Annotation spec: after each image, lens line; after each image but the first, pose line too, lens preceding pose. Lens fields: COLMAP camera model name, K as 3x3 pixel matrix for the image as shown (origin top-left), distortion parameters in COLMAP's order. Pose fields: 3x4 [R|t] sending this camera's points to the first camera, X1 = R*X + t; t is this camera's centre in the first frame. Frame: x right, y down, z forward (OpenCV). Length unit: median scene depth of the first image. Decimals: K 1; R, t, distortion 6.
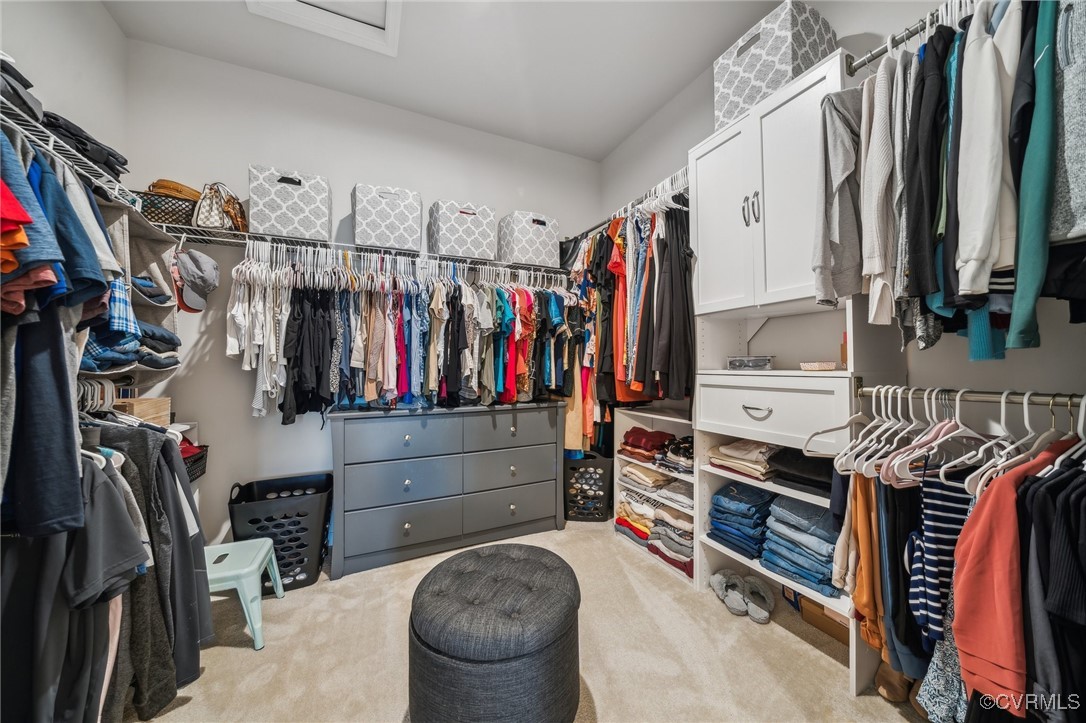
lens RADIAL K [[375.2, 0, 550.9], [0, 375.2, 361.5], [0, 0, 1]] dist [-0.002885, -0.000252]
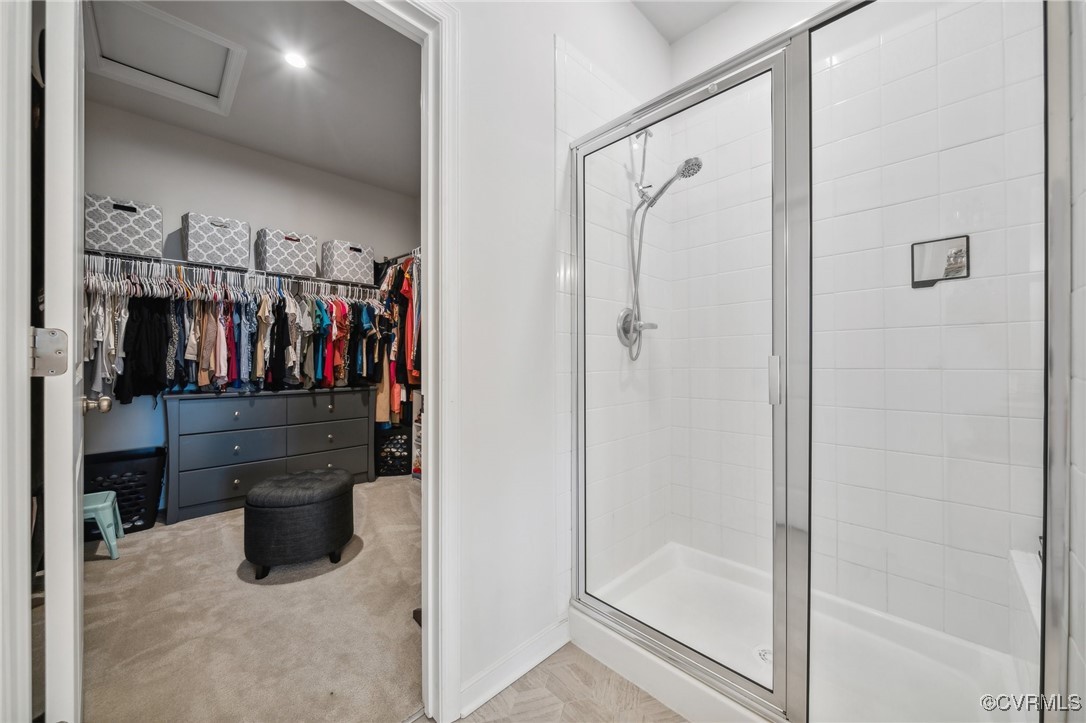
lens RADIAL K [[401.4, 0, 549.2], [0, 401.4, 359.7], [0, 0, 1]] dist [-0.004368, -0.000421]
pose [[0.948253, 0.007503, 0.317427, 0.201013], [-0.011528, 0.999875, 0.010804, -0.012088], [-0.317306, -0.013904, 0.948221, -0.652672]]
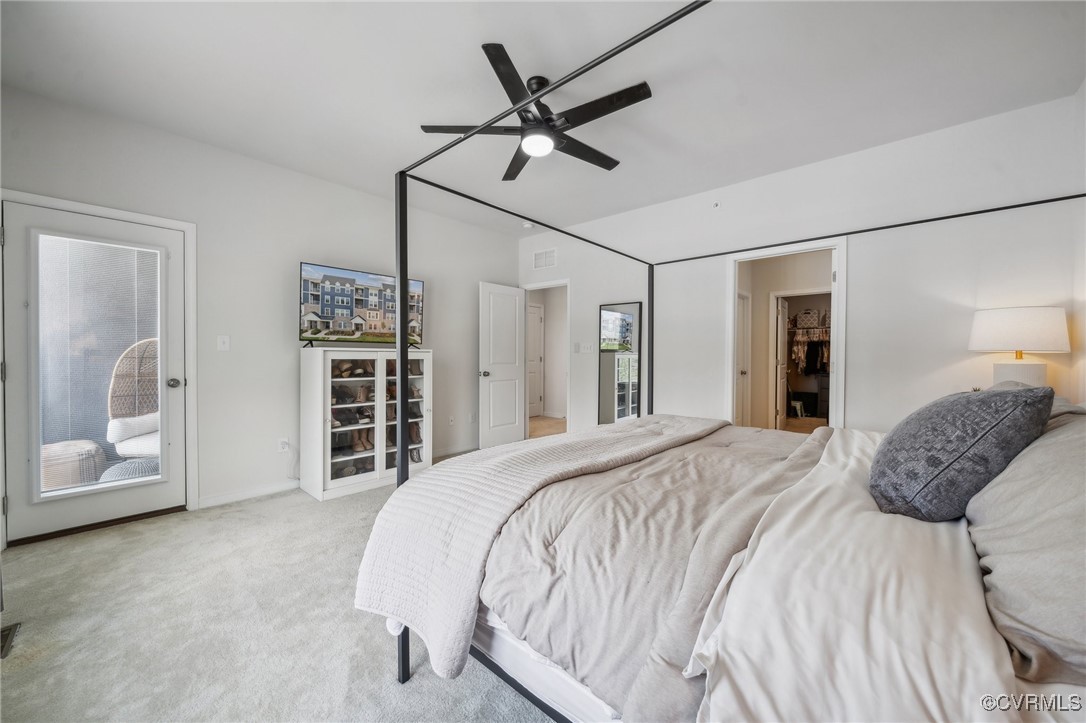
lens RADIAL K [[401.4, 0, 538.6], [0, 401.4, 361.6], [0, 0, 1]] dist [-0.004368, -0.000421]
pose [[0.376964, 0.023196, -0.925937, 1.934229], [0.006535, 0.999595, 0.027702, -0.109244], [0.926205, -0.016494, 0.376660, -2.891409]]
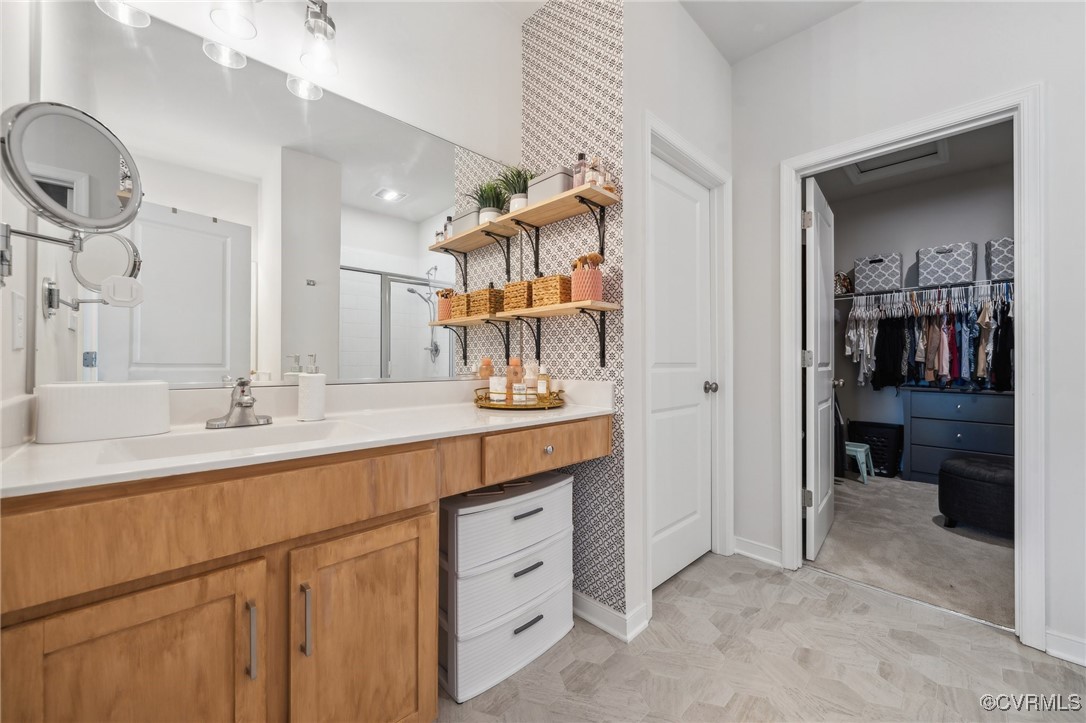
lens RADIAL K [[401.4, 0, 549.3], [0, 401.4, 360.0], [0, 0, 1]] dist [-0.004368, -0.000421]
pose [[0.315958, 0.004956, -0.948760, 0.637377], [0.010309, 0.999909, 0.008657, -0.021539], [0.948717, -0.012516, 0.315878, -1.107084]]
